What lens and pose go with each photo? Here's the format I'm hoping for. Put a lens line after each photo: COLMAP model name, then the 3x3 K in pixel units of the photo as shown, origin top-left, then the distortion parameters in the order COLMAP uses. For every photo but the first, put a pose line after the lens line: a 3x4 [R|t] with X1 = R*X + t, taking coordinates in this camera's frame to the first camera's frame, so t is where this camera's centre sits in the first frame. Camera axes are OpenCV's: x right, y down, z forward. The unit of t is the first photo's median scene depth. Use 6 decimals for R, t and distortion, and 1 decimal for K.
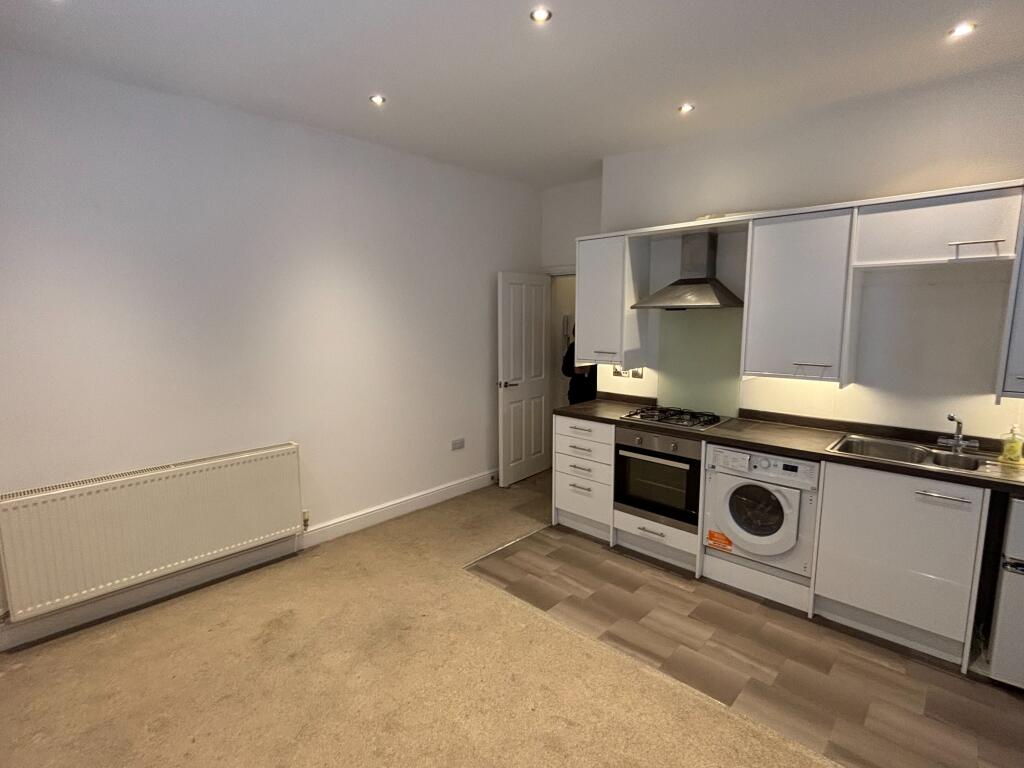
lens RADIAL K [[497.0, 0, 508.9], [0, 497.0, 385.1], [0, 0, 1]] dist [-0.003677, -0.002186]
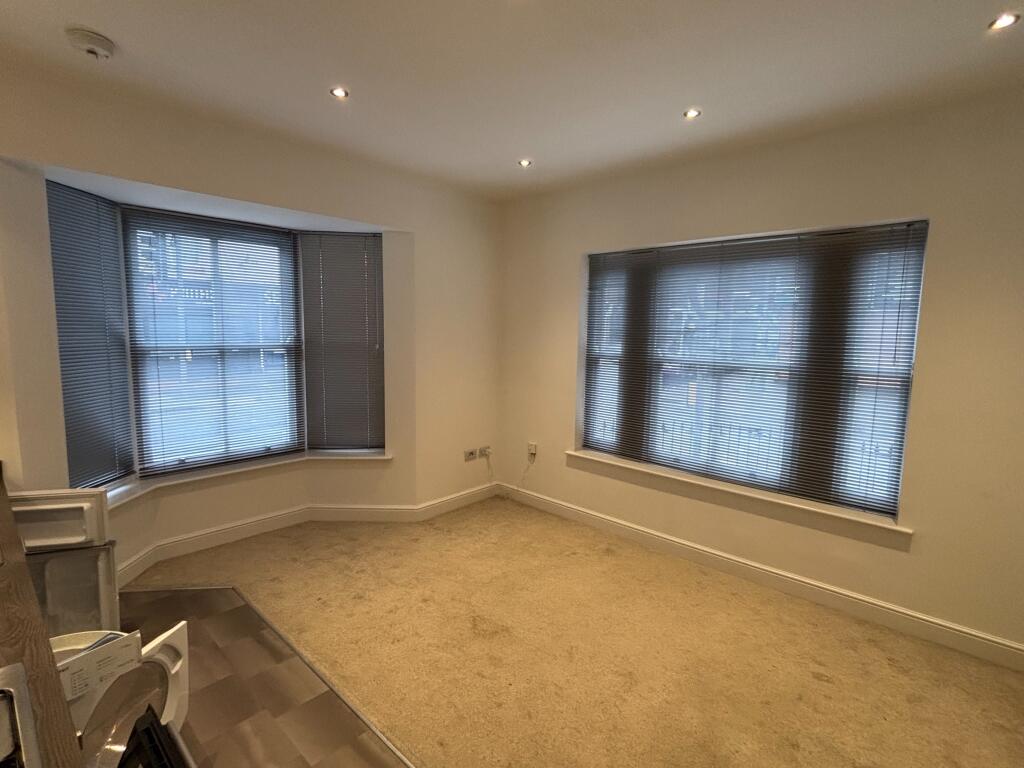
lens RADIAL K [[497.0, 0, 512.9], [0, 497.0, 381.4], [0, 0, 1]] dist [-0.003677, -0.002186]
pose [[-0.999508, -0.007890, -0.030367, 0.058807], [-0.015306, 0.967500, 0.252407, -0.205703], [0.027389, 0.252748, -0.967144, 1.370602]]
